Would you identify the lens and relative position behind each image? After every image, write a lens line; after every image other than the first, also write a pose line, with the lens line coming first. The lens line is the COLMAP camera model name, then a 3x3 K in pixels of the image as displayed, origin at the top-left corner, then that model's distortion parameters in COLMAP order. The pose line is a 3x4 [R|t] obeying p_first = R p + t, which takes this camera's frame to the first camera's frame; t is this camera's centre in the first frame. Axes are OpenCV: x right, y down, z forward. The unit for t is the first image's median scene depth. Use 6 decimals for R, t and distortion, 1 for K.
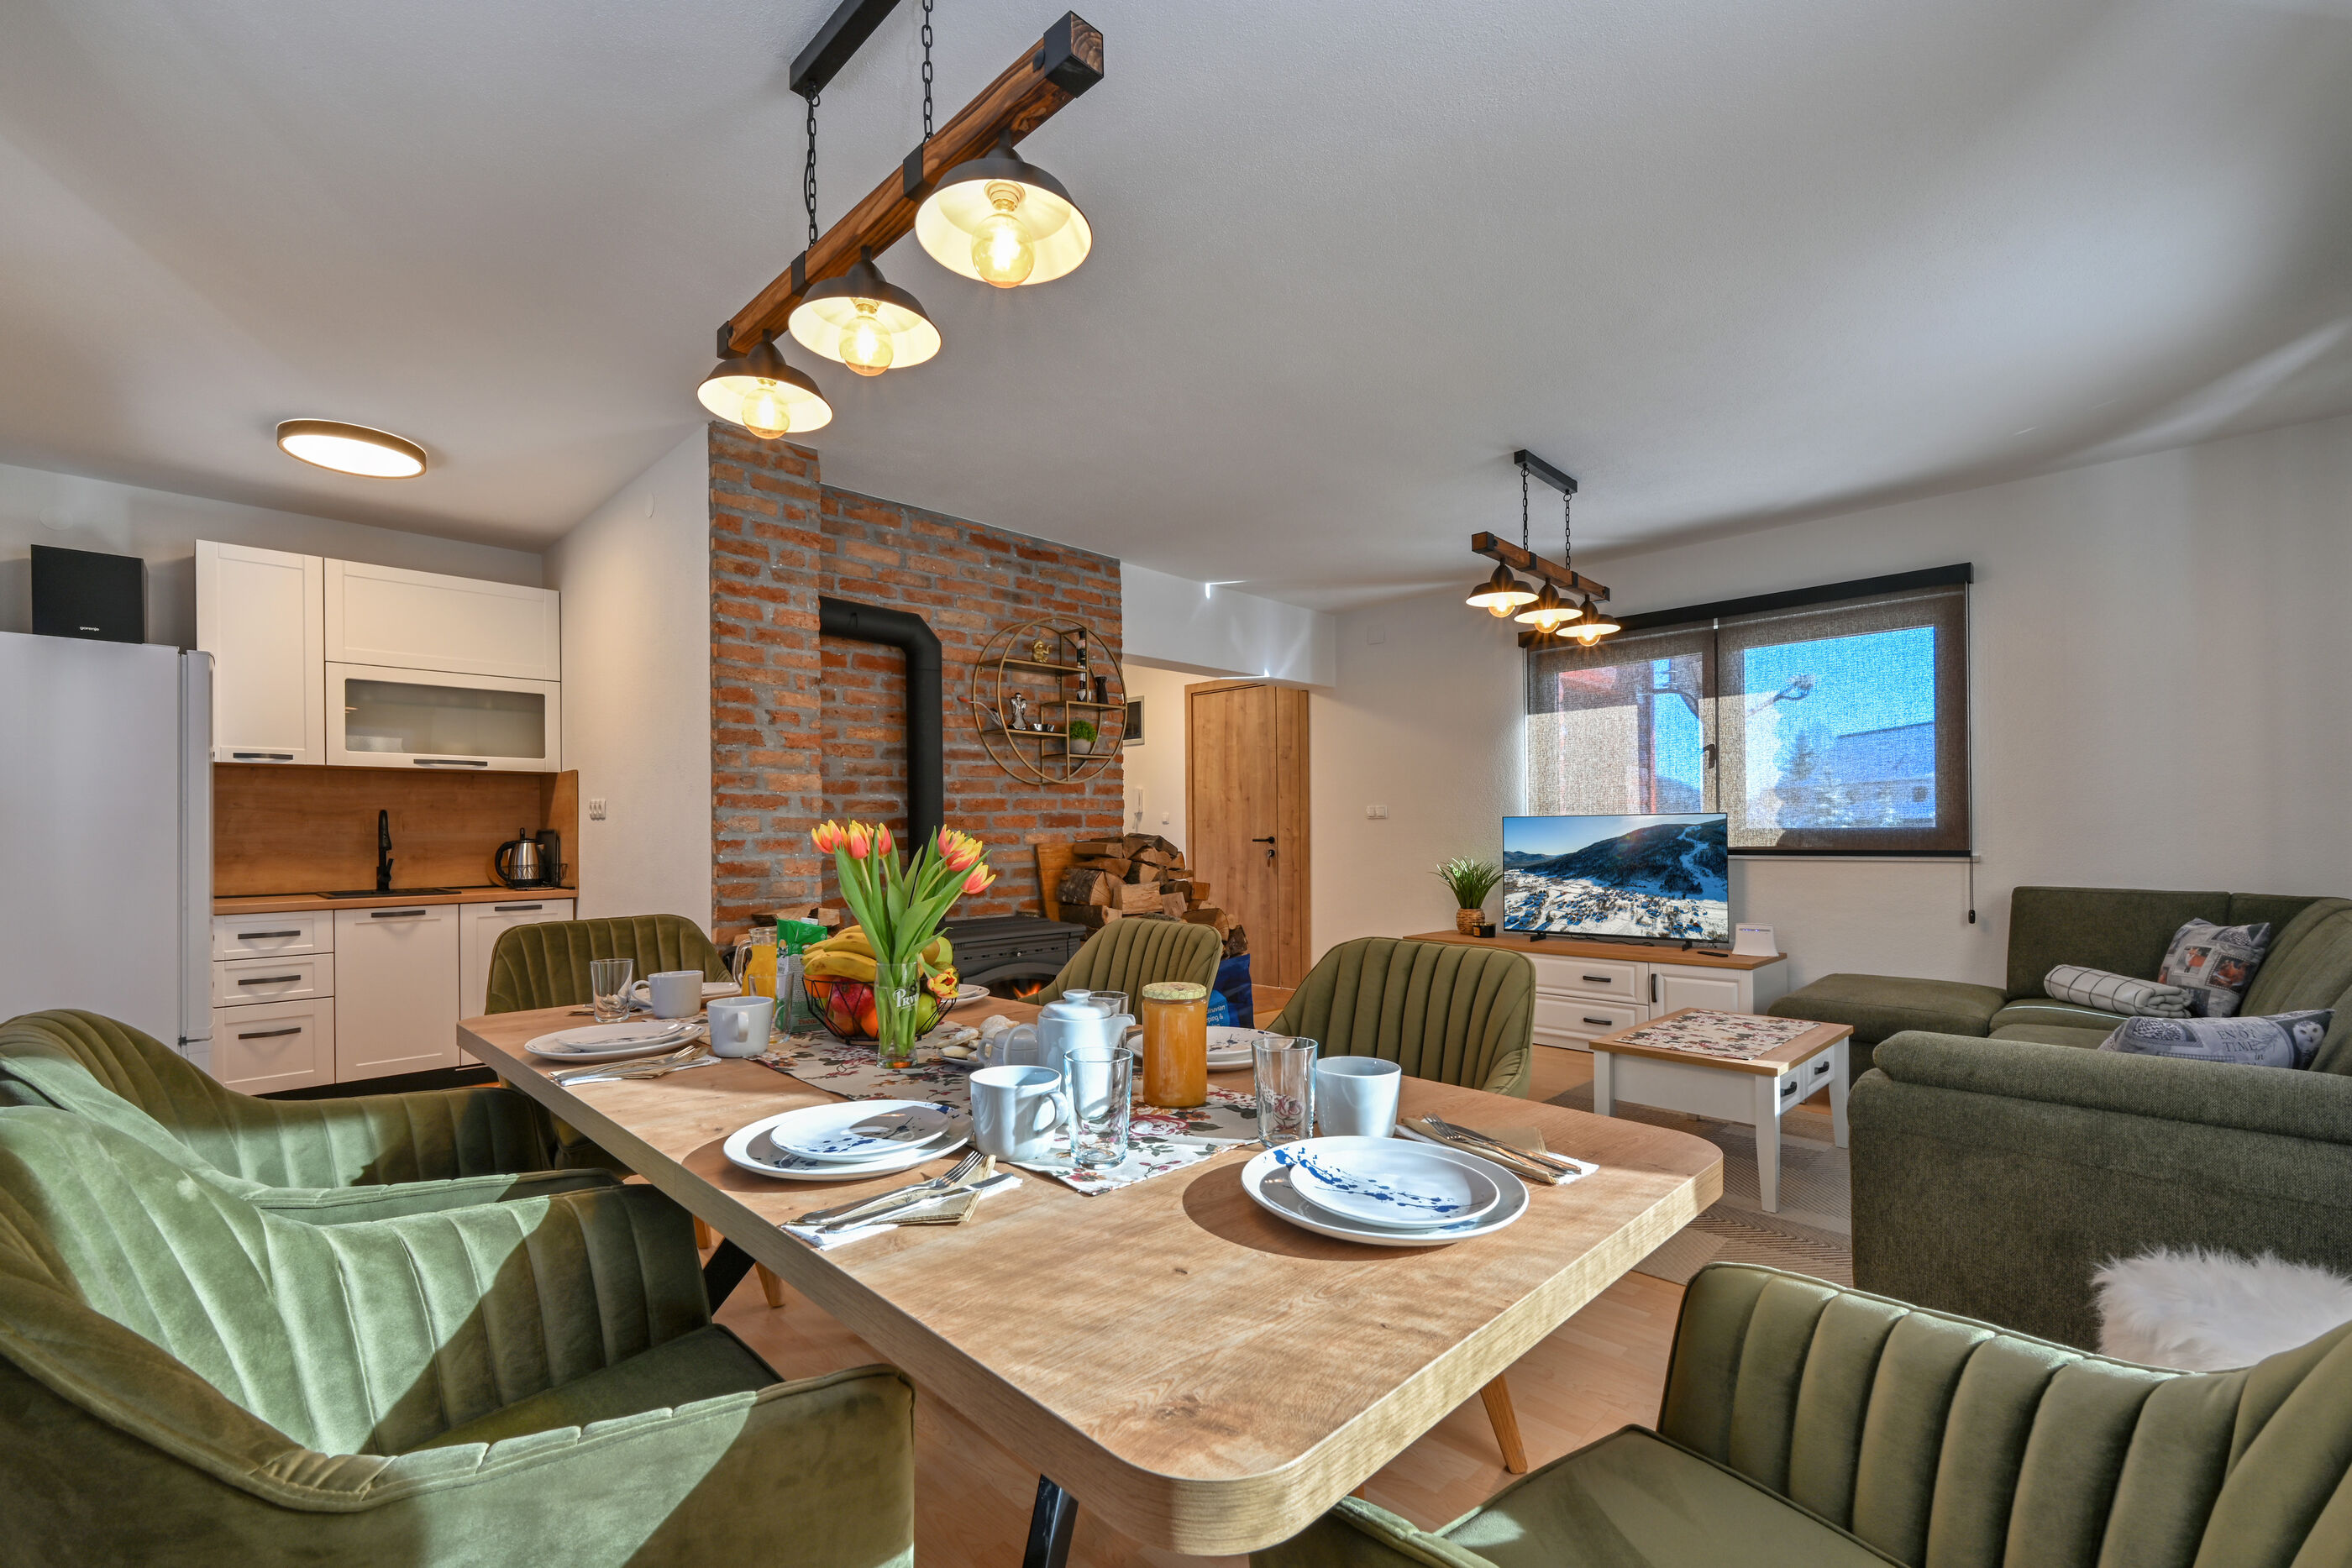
lens RADIAL K [[1023.9, 0, 1175.0], [0, 1023.9, 831.2], [0, 0, 1]] dist [0.001743, 0.000134]
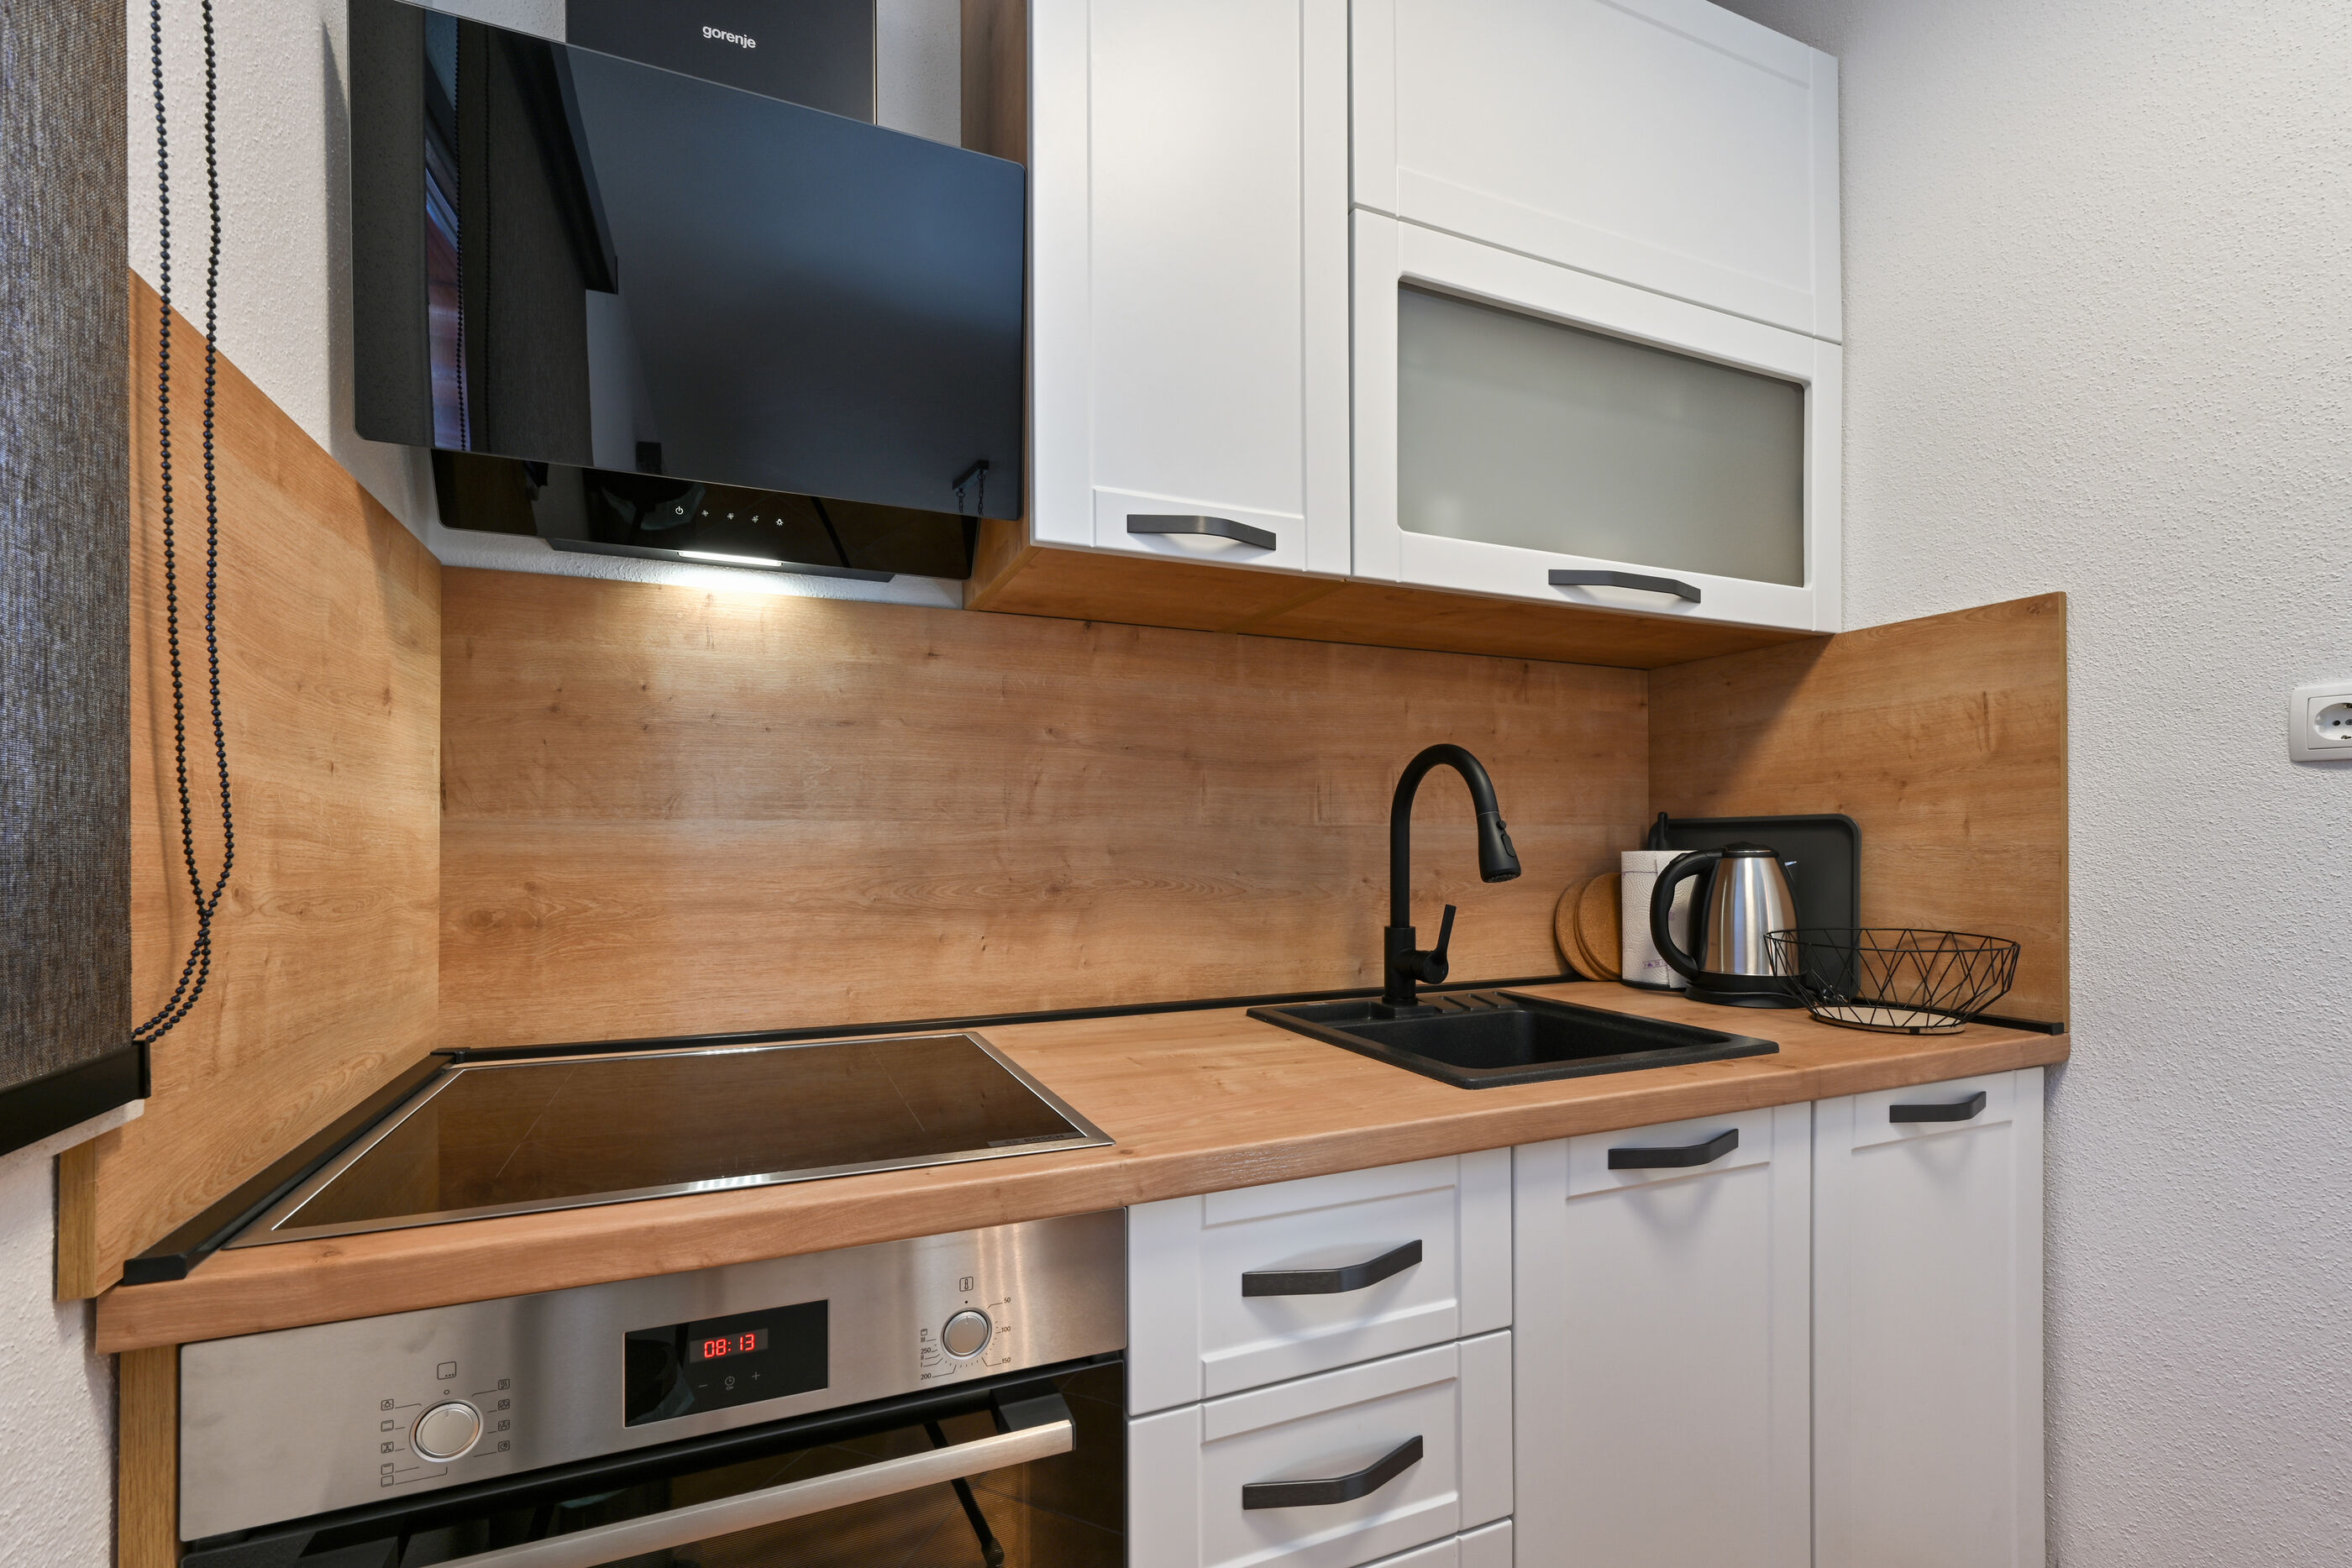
lens RADIAL K [[987.6, 0, 1111.9], [0, 987.6, 839.9], [0, 0, 1]] dist [-0.002905, -0.000075]
pose [[0.918822, 0.007826, -0.394595, -0.696408], [-0.007115, 0.999969, 0.003265, 0.006356], [0.394609, -0.000193, 0.918849, 0.646742]]
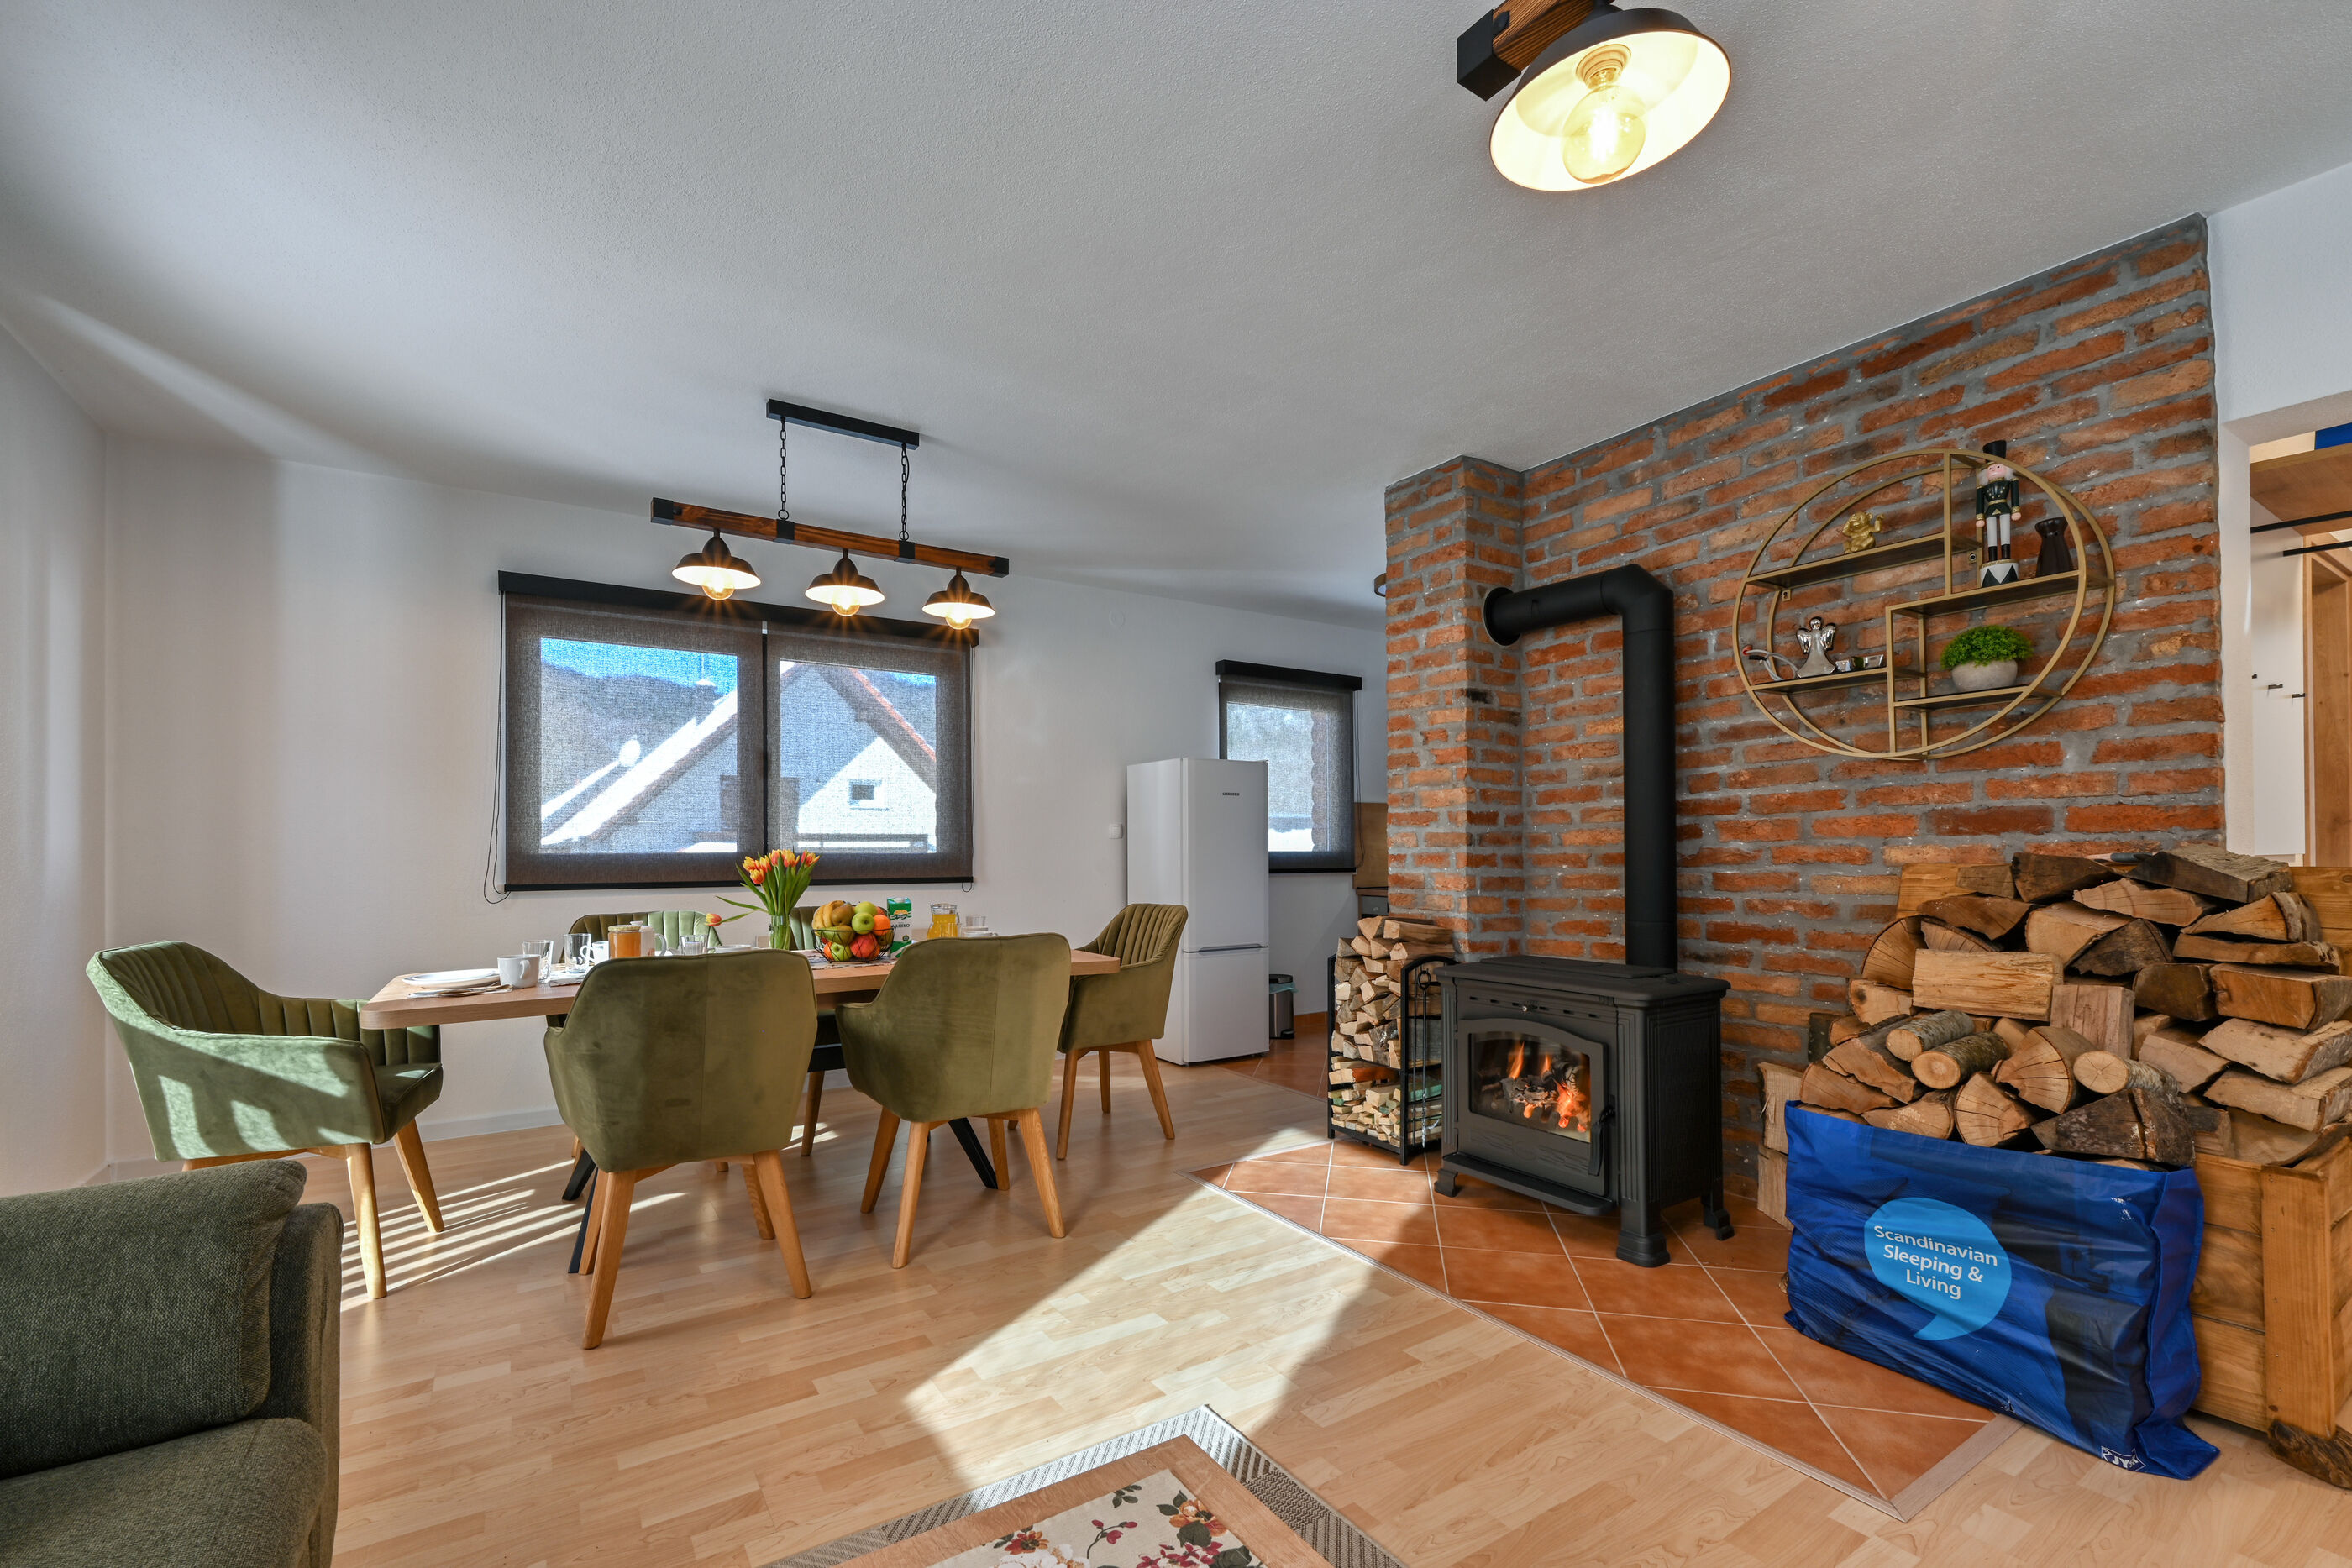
lens RADIAL K [[980.3, 0, 1124.0], [0, 980.3, 847.2], [0, 0, 1]] dist [-0.001214, -0.000189]
pose [[-0.241589, 0.003846, -0.970371, 0.505975], [0.010529, 0.999944, 0.001342, -0.002643], [0.970321, -0.009892, -0.241616, 0.724453]]
